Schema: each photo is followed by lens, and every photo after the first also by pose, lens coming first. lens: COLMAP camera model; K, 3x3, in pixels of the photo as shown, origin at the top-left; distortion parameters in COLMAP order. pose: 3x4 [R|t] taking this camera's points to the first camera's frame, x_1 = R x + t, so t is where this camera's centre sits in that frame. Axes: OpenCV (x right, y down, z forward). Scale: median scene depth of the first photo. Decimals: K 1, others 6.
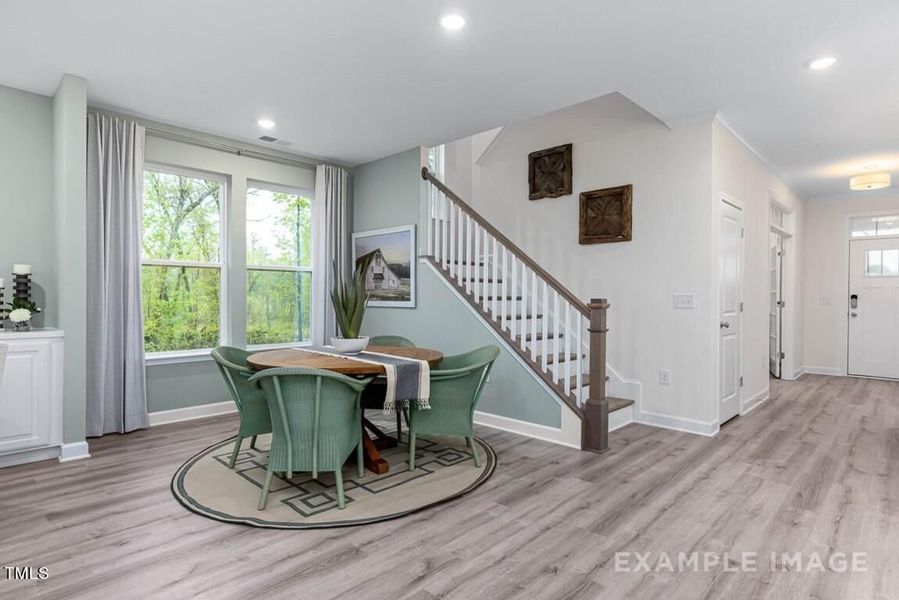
lens RADIAL K [[476.7, 0, 449.4], [0, 476.7, 301.3], [0, 0, 1]] dist [0.012459, -0.003575]
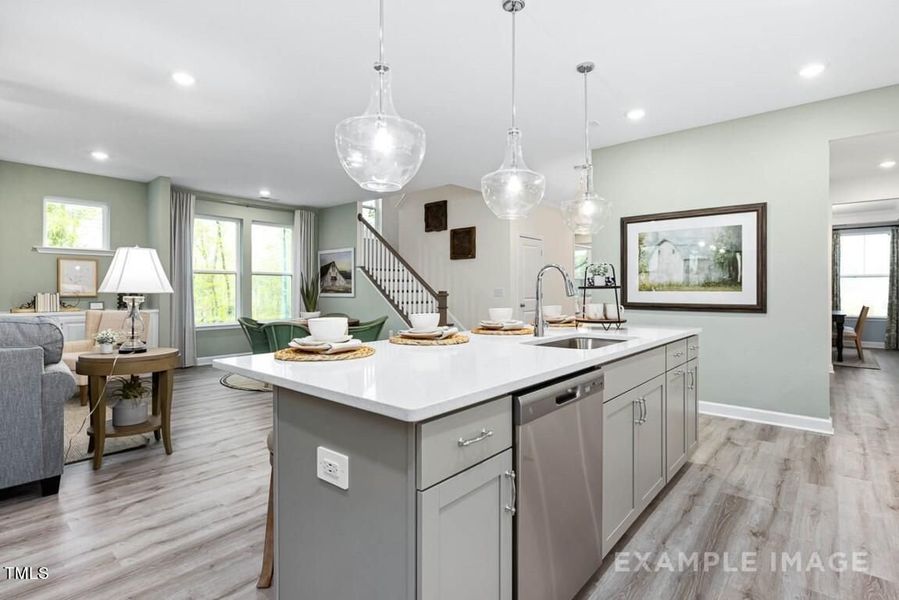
lens RADIAL K [[437.3, 0, 448.6], [0, 437.3, 292.0], [0, 0, 1]] dist [0.000493, -0.000160]
pose [[0.998651, -0.005066, 0.051684, 0.180709], [0.005427, 0.999962, -0.006860, 0.007828], [-0.051647, 0.007131, 0.998640, -0.556687]]
